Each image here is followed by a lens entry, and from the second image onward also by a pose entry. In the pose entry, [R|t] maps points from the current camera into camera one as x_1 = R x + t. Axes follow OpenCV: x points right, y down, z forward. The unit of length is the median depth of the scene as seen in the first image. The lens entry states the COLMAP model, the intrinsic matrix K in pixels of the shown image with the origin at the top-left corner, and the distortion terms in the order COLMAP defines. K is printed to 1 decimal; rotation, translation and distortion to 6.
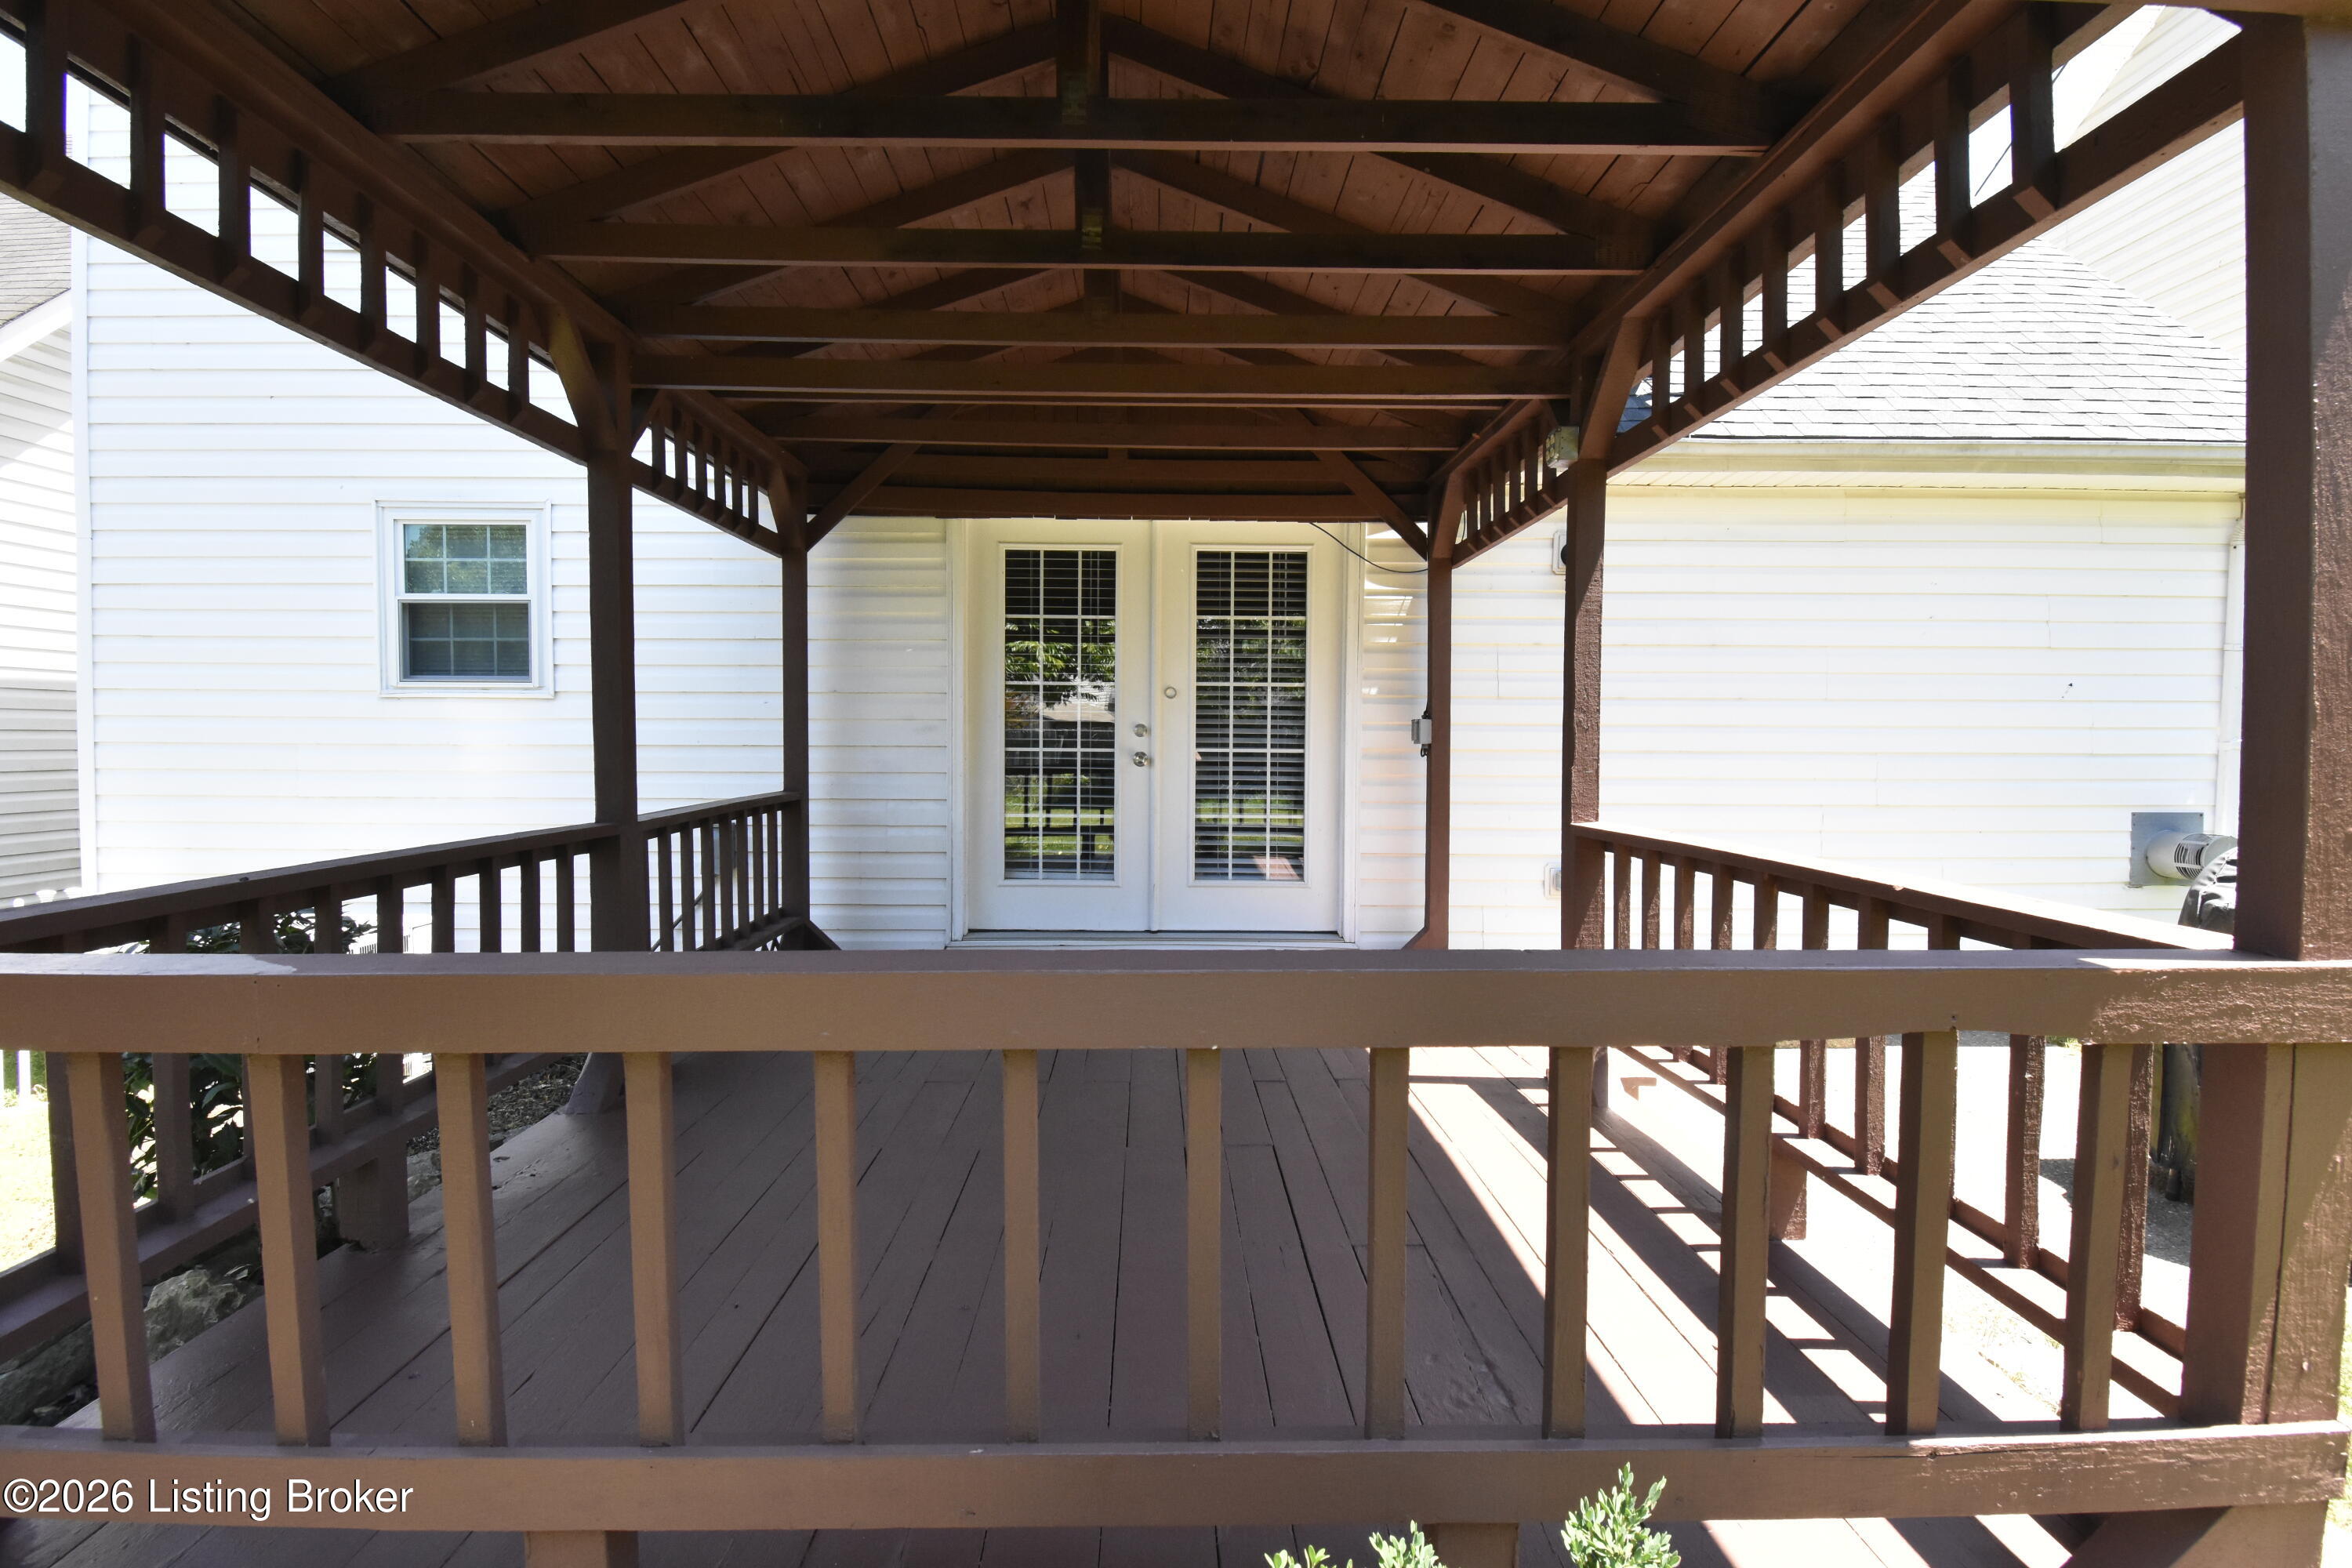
lens RADIAL K [[1159.0, 0, 1178.2], [0, 1159.0, 784.0], [0, 0, 1]] dist [0.000765, 0.000033]
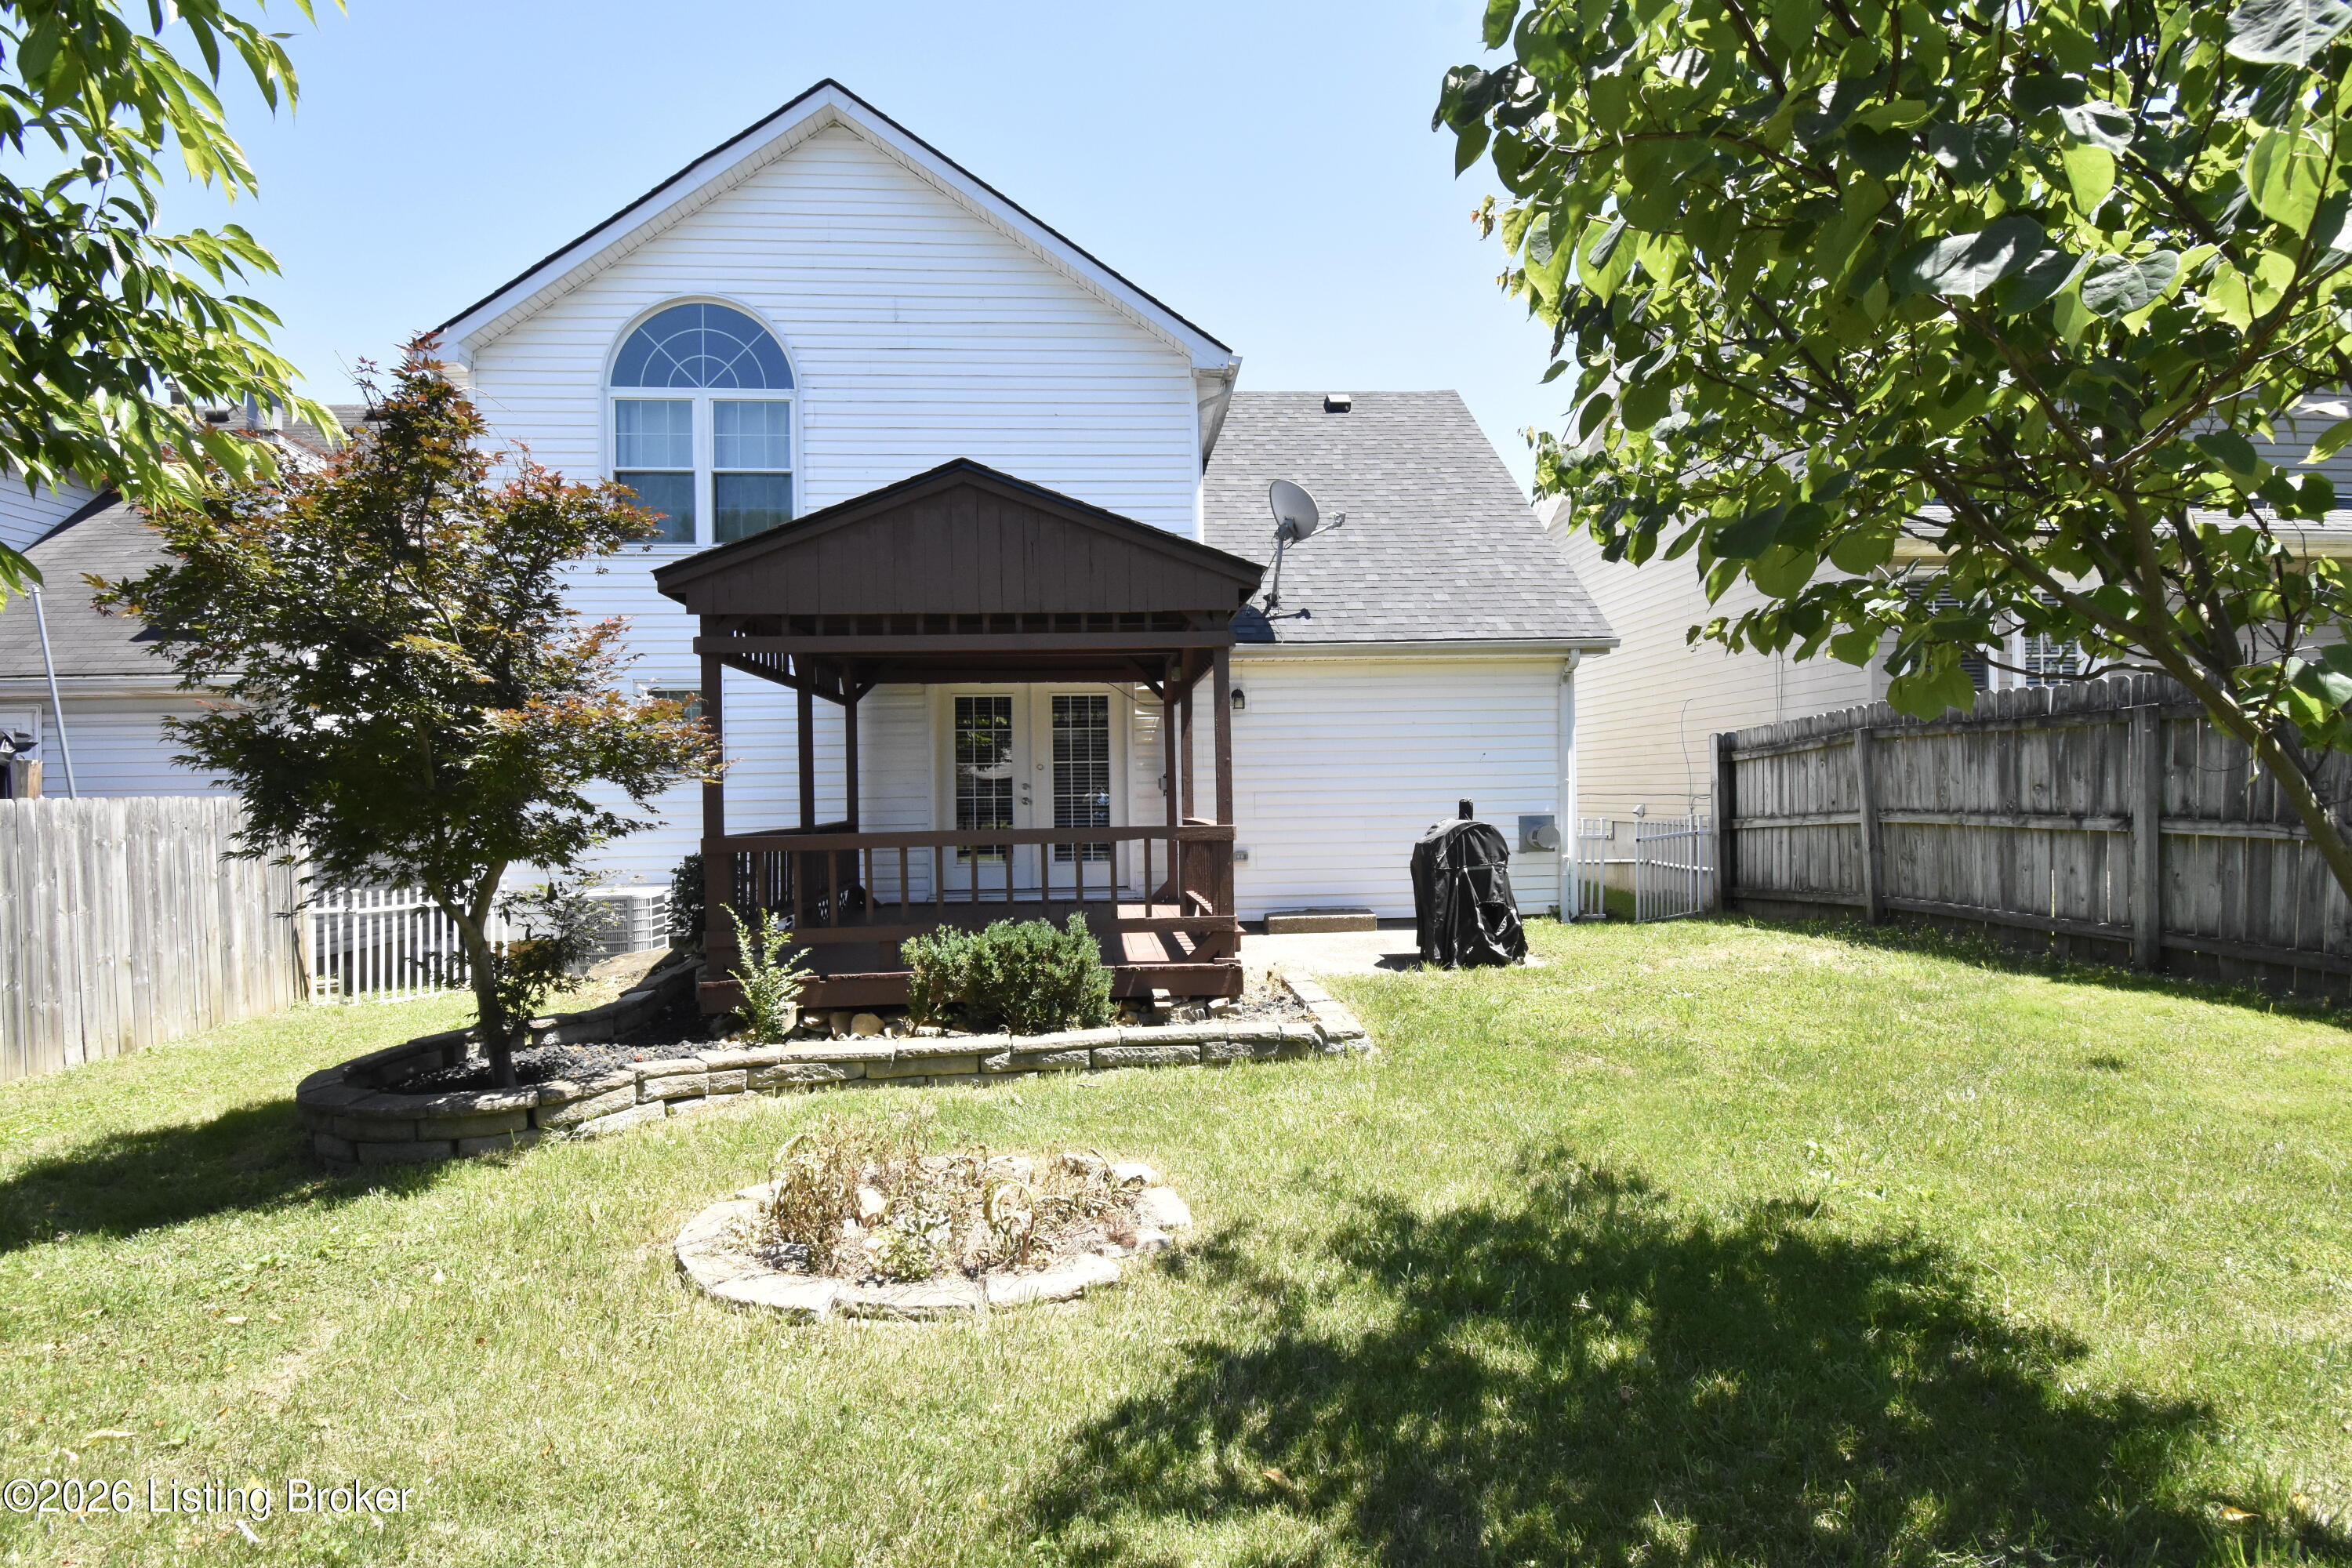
lens RADIAL K [[1159.0, 0, 1172.7], [0, 1159.0, 790.8], [0, 0, 1]] dist [0.000765, 0.000033]
pose [[0.996653, -0.025410, 0.077695, 0.065765], [0.029399, 0.998284, -0.050641, 0.070583], [-0.076275, 0.052755, 0.995690, -1.016833]]
